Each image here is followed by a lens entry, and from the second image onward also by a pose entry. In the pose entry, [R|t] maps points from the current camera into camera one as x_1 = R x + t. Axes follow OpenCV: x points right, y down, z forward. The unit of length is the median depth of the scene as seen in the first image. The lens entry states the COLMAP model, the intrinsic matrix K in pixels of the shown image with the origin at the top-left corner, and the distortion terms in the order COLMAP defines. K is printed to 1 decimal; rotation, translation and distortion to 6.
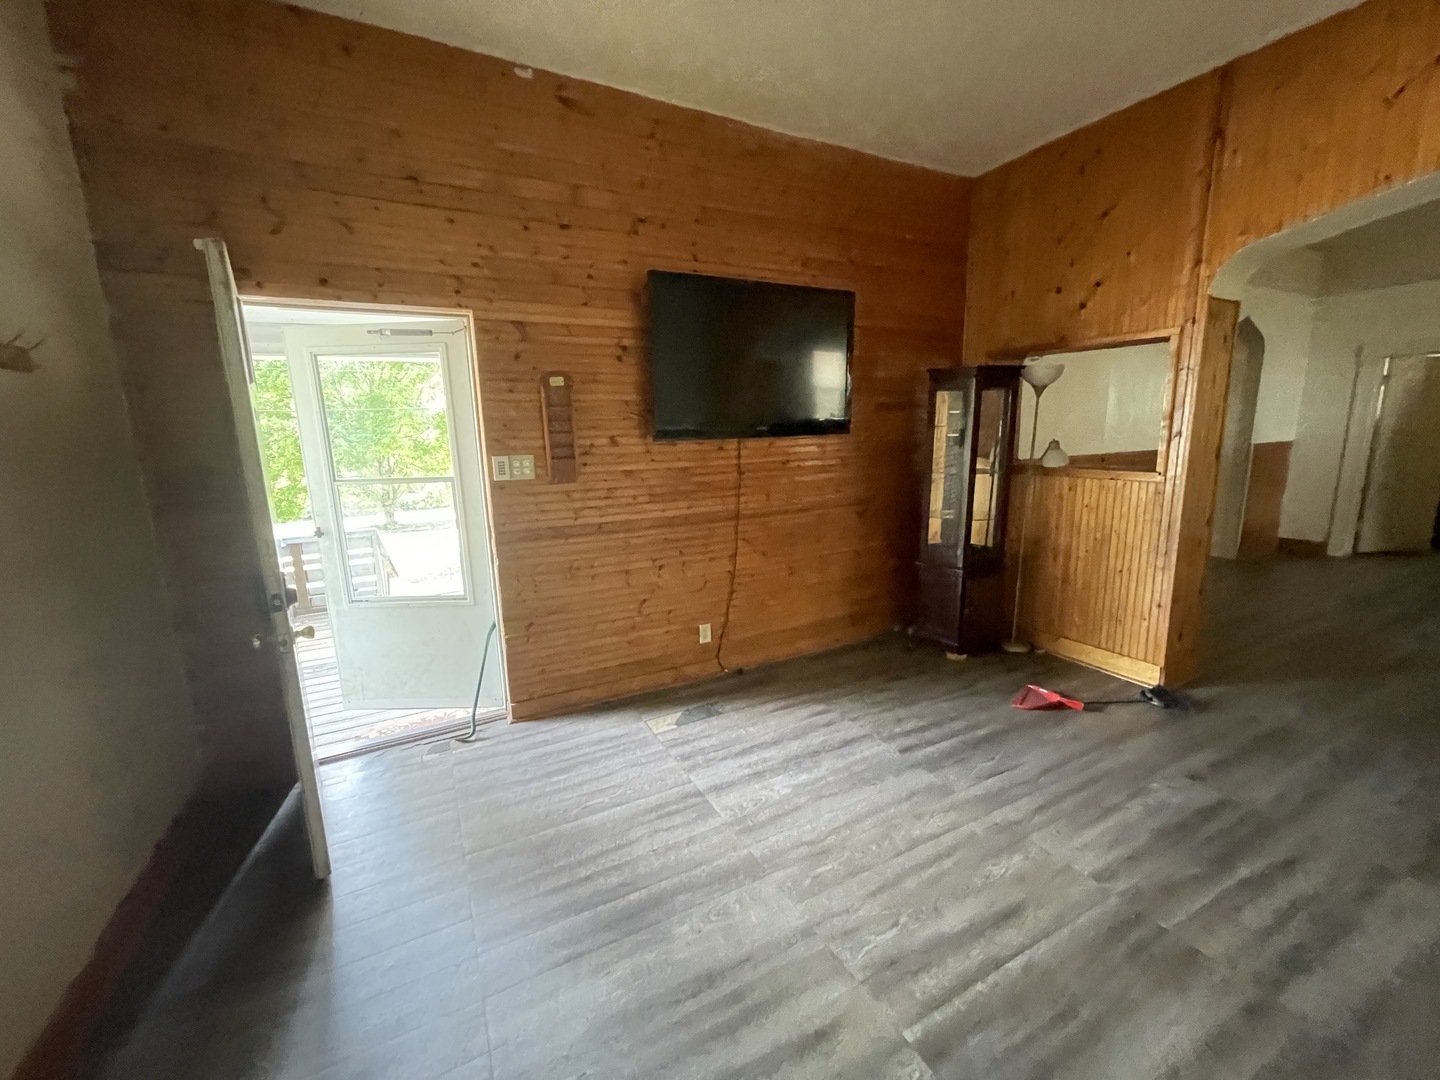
lens RADIAL K [[583.6, 0, 718.6], [0, 583.6, 537.2], [0, 0, 1]] dist [0.001505, 0.000710]
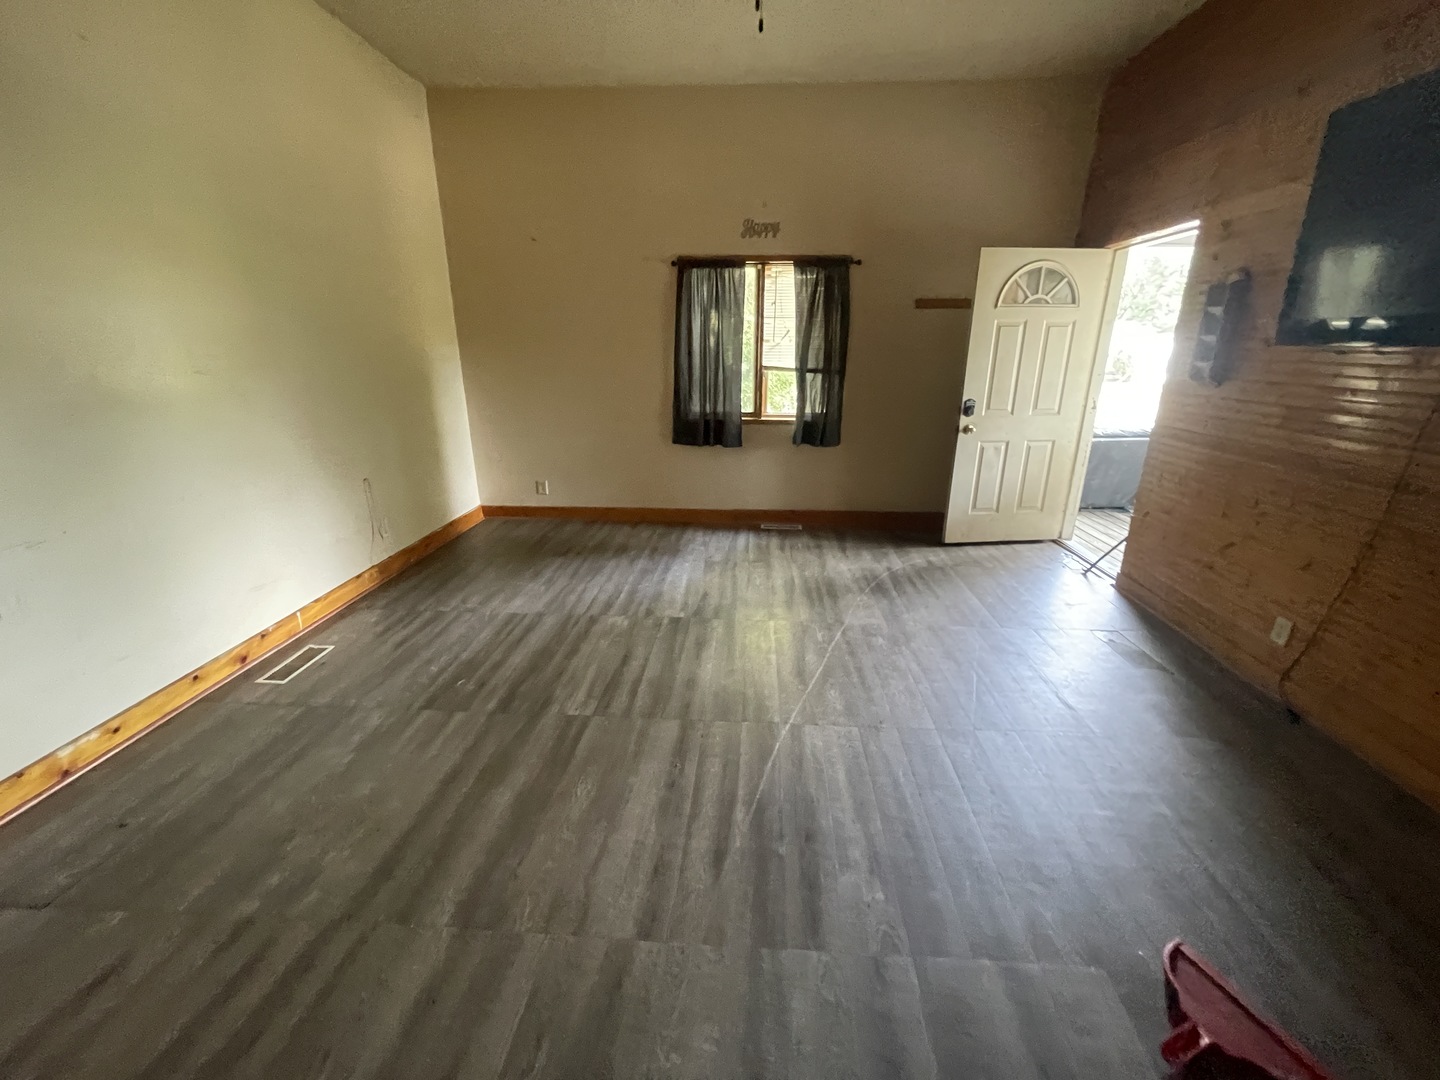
lens RADIAL K [[586.5, 0, 720.7], [0, 586.5, 539.6], [0, 0, 1]] dist [-0.003776, 0.000381]
pose [[-0.516145, 0.288946, -0.806291, 1.577325], [-0.152505, 0.895331, 0.418480, -0.232451], [0.842815, 0.338960, -0.418054, 1.236751]]
